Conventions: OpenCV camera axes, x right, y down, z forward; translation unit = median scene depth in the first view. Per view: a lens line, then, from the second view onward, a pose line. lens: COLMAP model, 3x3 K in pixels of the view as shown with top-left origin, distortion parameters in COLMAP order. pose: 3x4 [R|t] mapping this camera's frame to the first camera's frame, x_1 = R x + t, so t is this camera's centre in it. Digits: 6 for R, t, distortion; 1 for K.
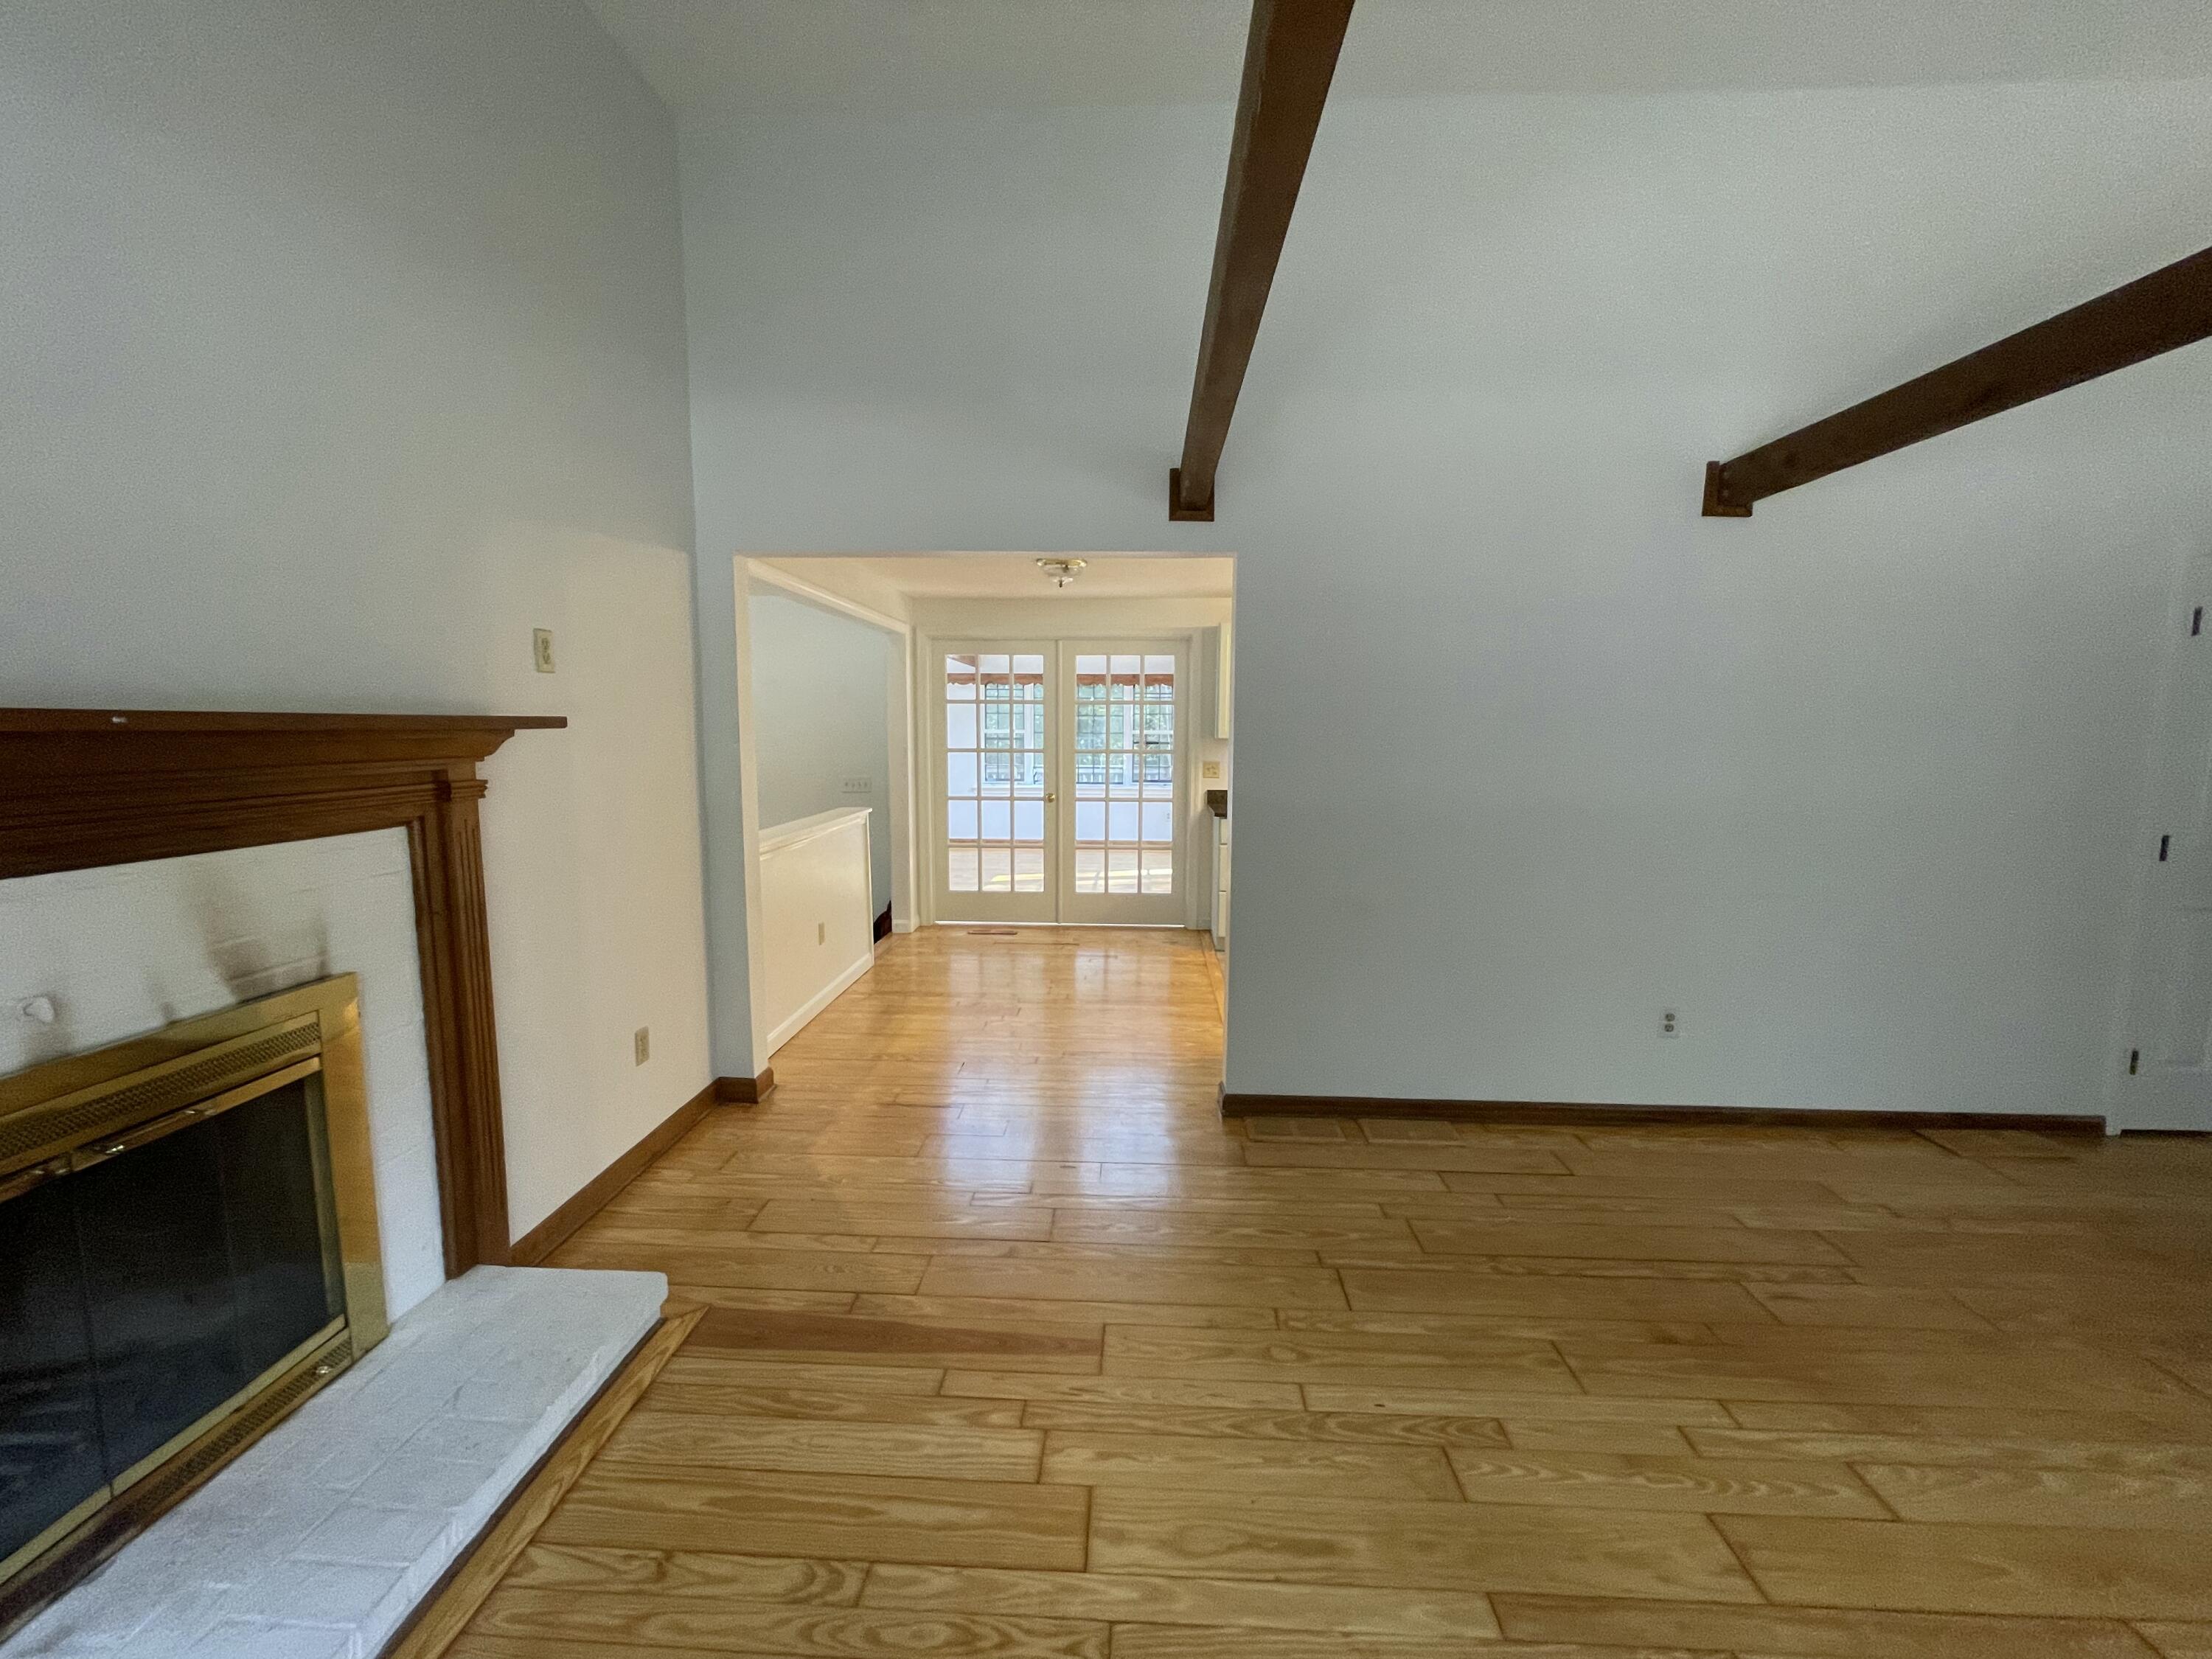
lens RADIAL K [[889.8, 0, 1103.9], [0, 889.8, 829.8], [0, 0, 1]] dist [-0.002516, -0.000398]
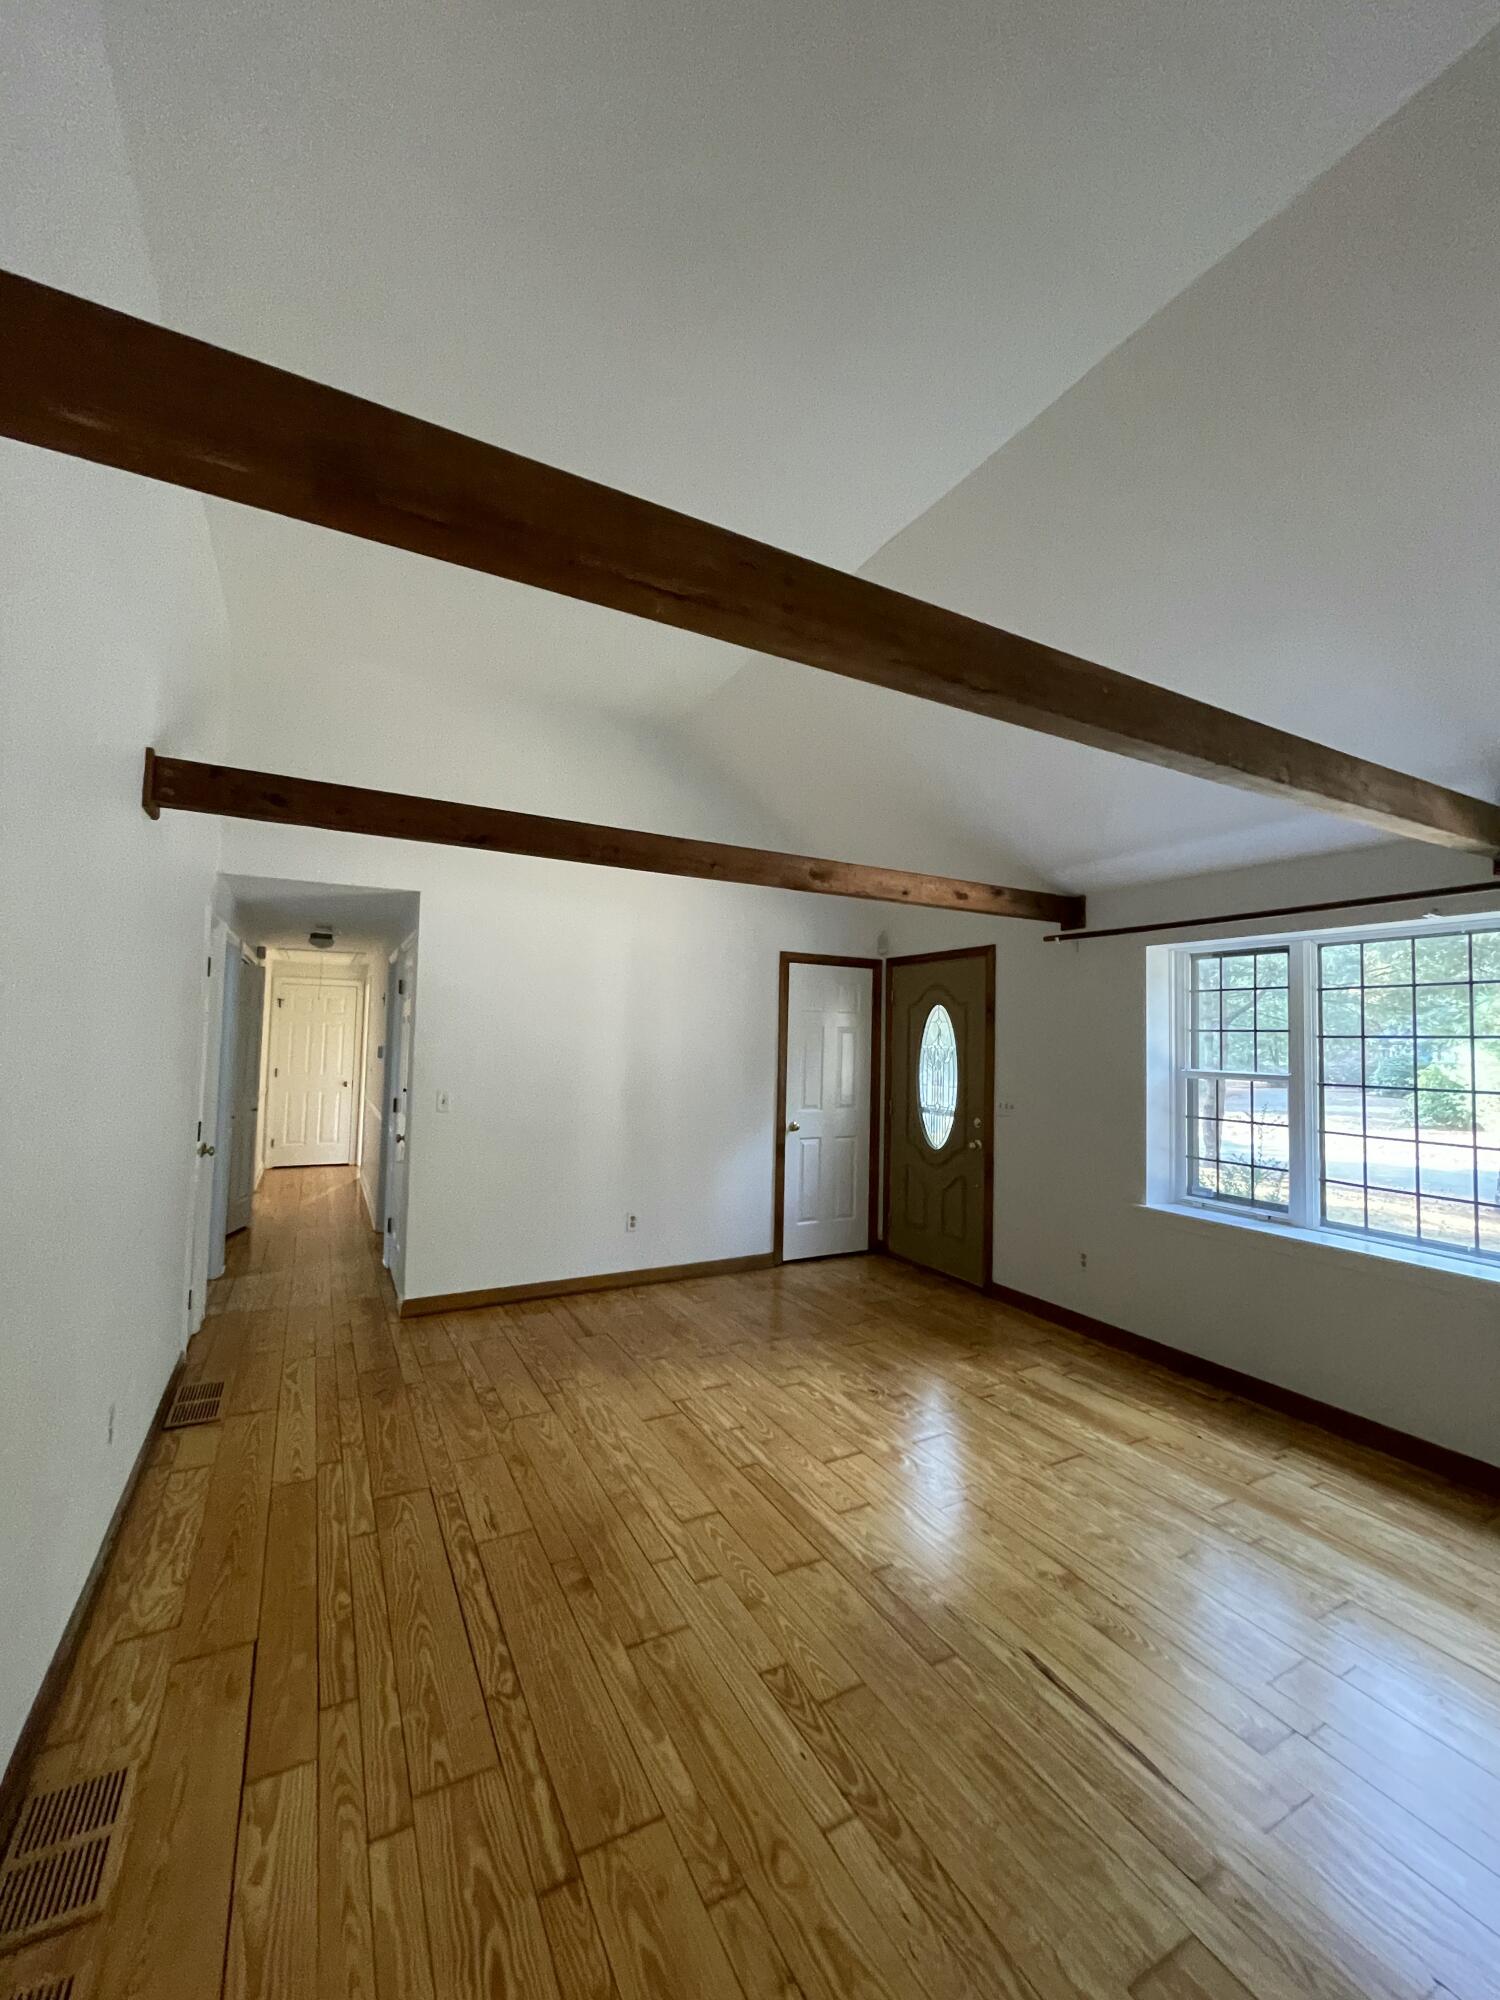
lens RADIAL K [[804.6, 0, 750.6], [0, 804.6, 997.0], [0, 0, 1]] dist [-0.002516, -0.000398]
pose [[-0.509431, 0.029462, 0.860007, -0.421274], [0.074958, 0.997134, 0.010243, -0.196631], [-0.857240, 0.069683, -0.510180, 1.336520]]
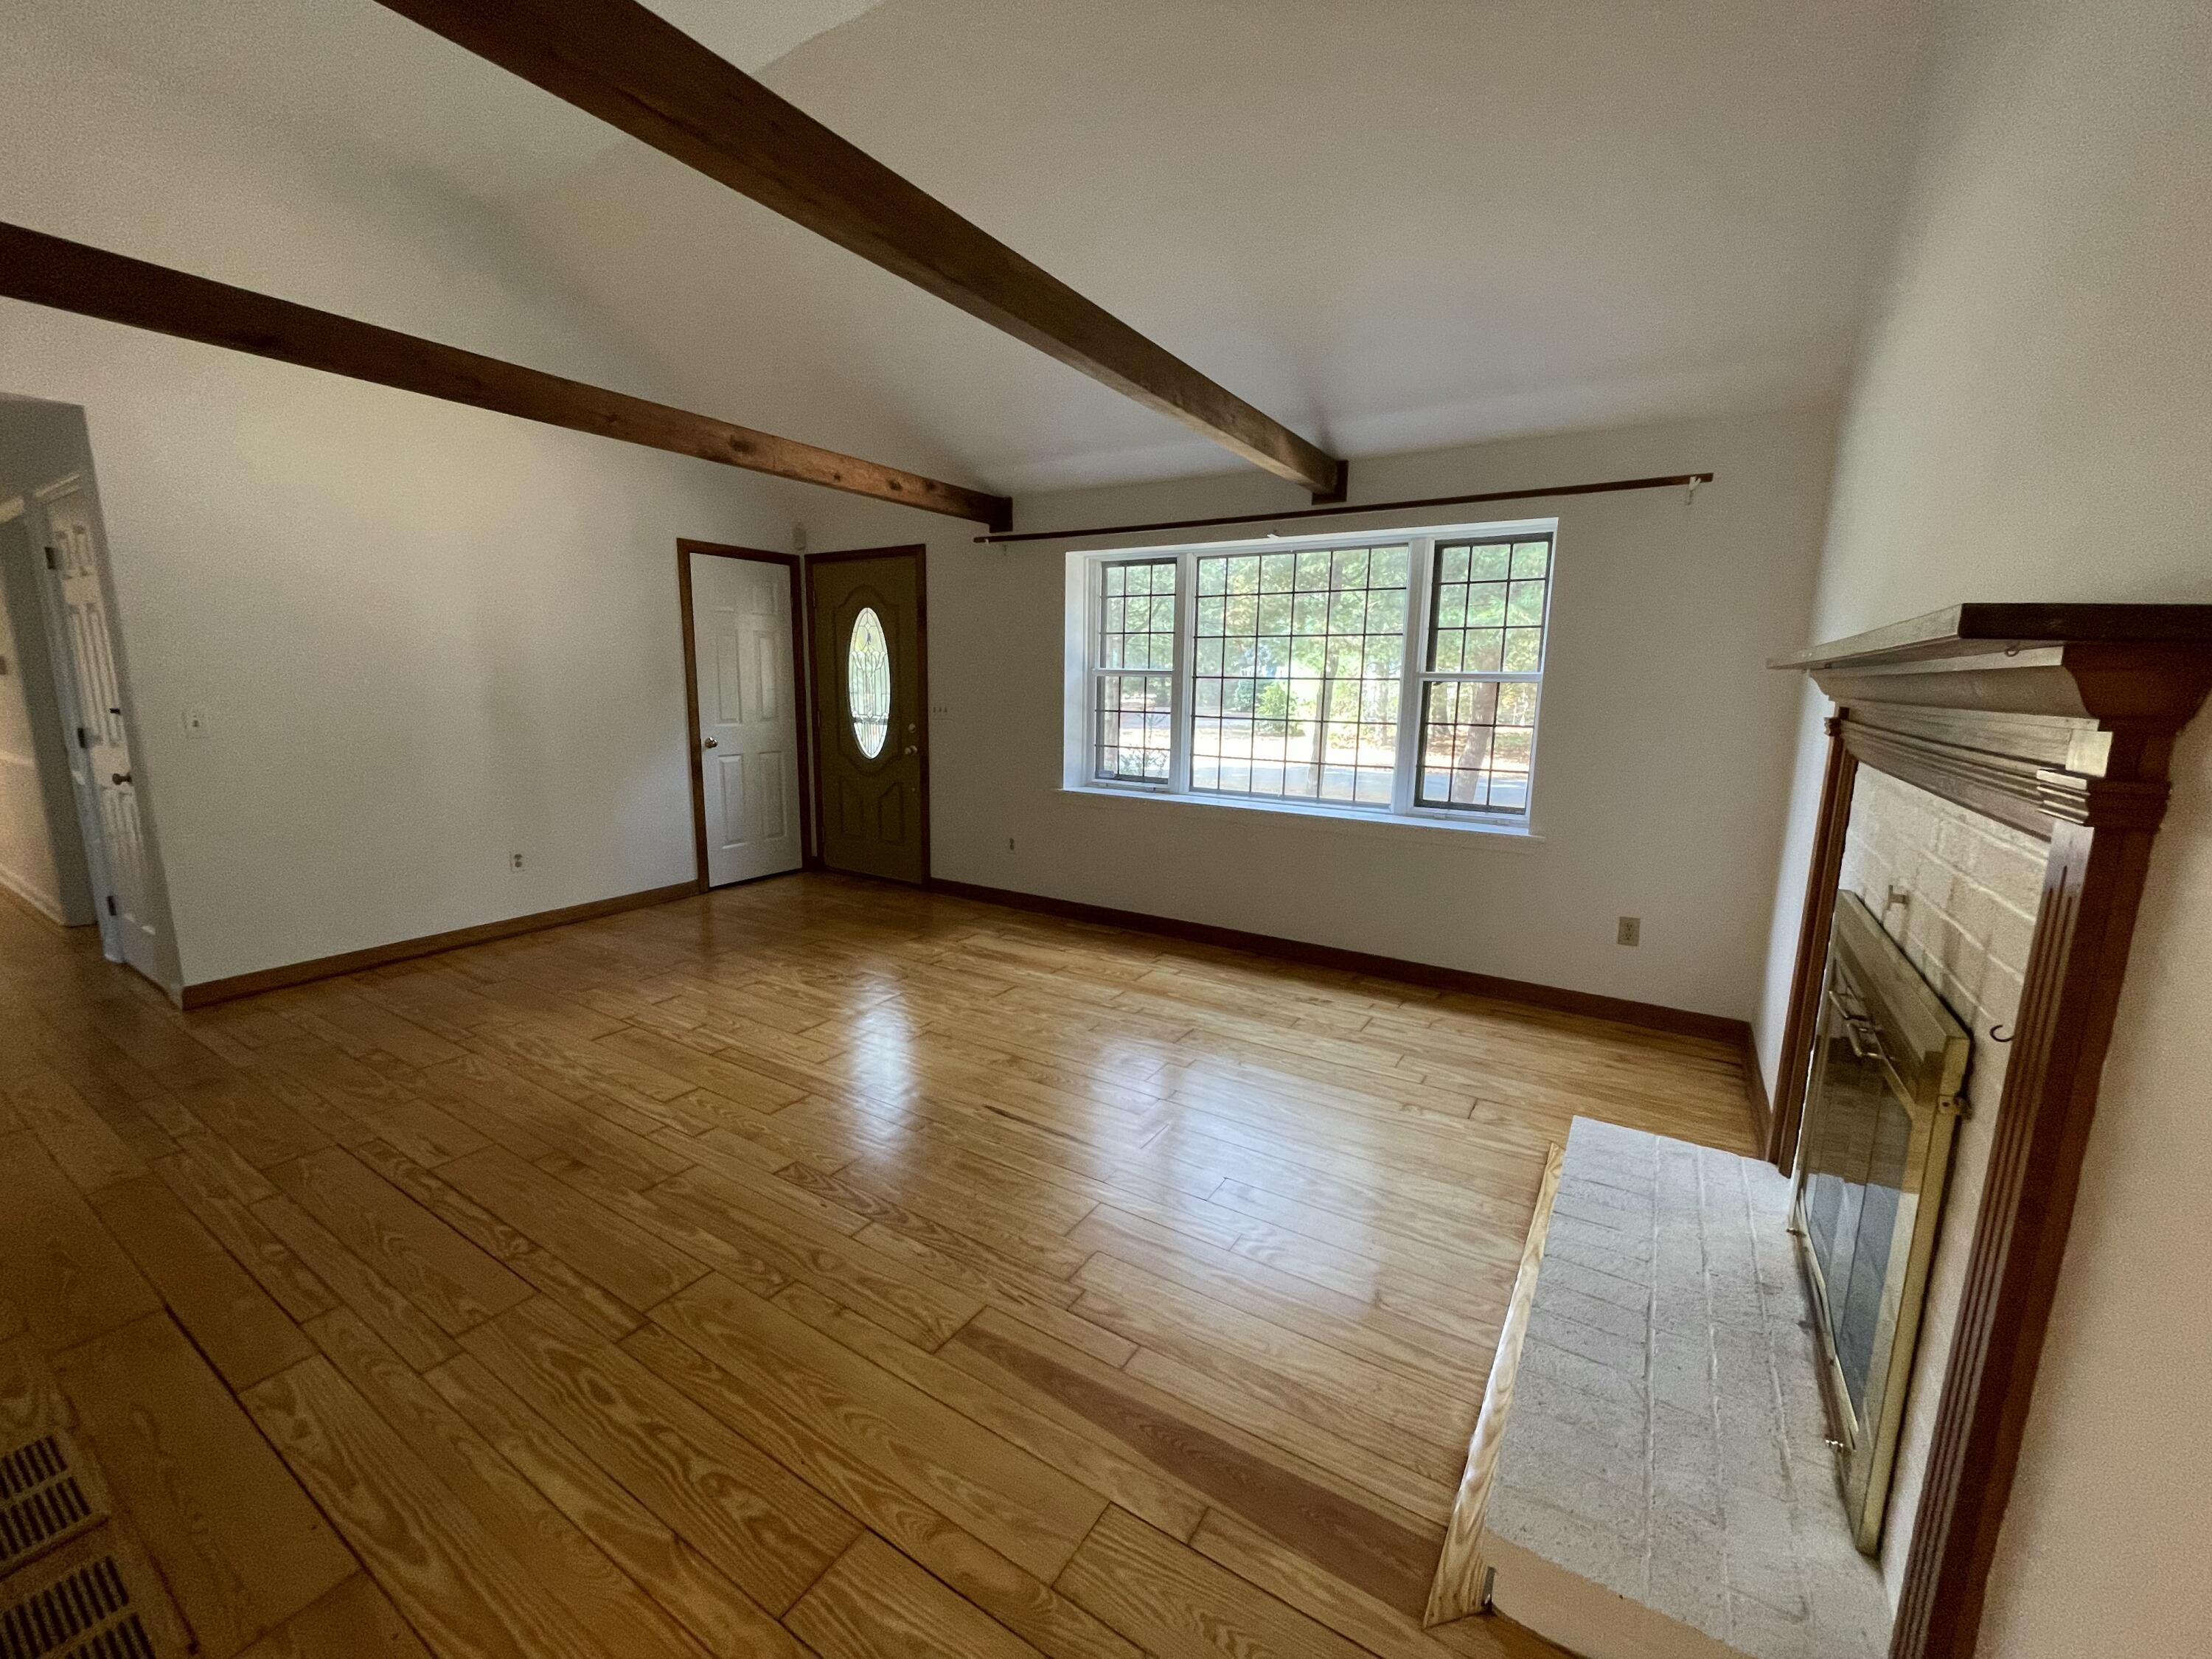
lens RADIAL K [[889.8, 0, 1103.9], [0, 889.8, 829.8], [0, 0, 1]] dist [-0.002516, -0.000398]
pose [[-0.865929, -0.103904, 0.489256, -0.528962], [0.038910, 0.961226, 0.273004, -0.160661], [-0.498651, 0.255439, -0.828310, 1.561985]]
